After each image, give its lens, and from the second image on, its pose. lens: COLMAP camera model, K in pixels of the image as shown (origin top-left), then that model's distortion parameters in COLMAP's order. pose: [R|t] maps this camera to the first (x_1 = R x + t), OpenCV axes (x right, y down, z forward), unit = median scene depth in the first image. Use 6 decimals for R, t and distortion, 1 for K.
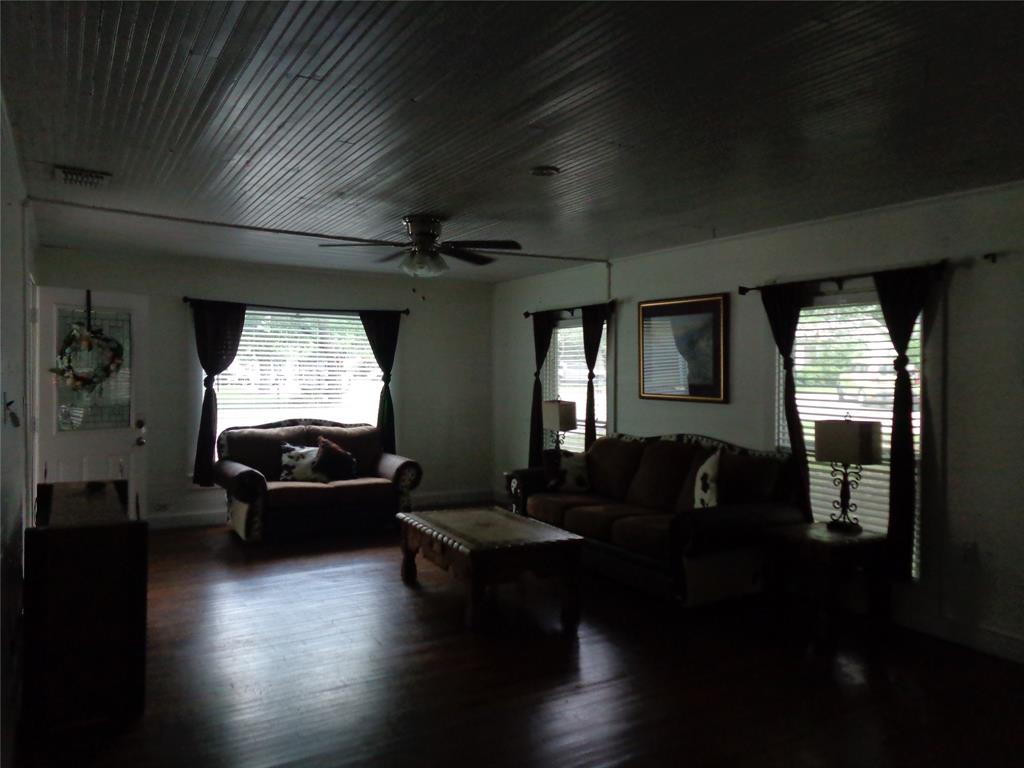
lens RADIAL K [[776.0, 0, 513.4], [0, 776.0, 374.3], [0, 0, 1]] dist [0.001837, 0.002512]
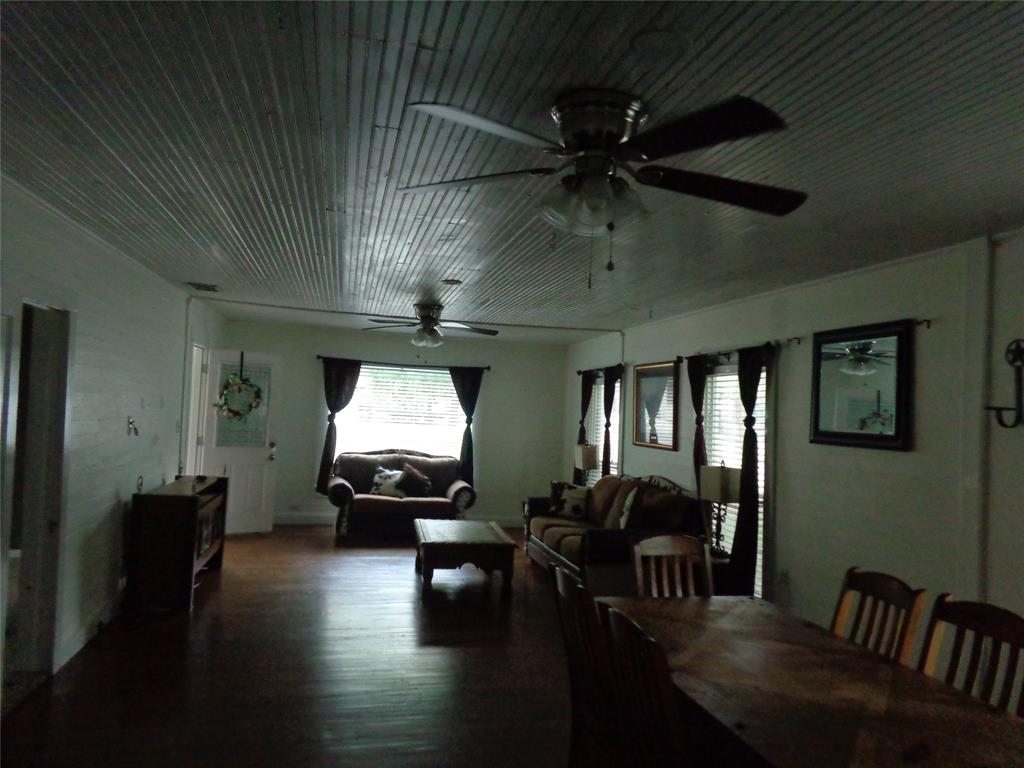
lens RADIAL K [[794.9, 0, 512.0], [0, 794.9, 384.0], [0, 0, 1]] dist [0.001595, -0.003706]
pose [[0.948171, 0.025560, -0.316730, 0.353807], [-0.040574, 0.998339, -0.040898, -0.005254], [0.315158, 0.051629, 0.947634, -0.222667]]
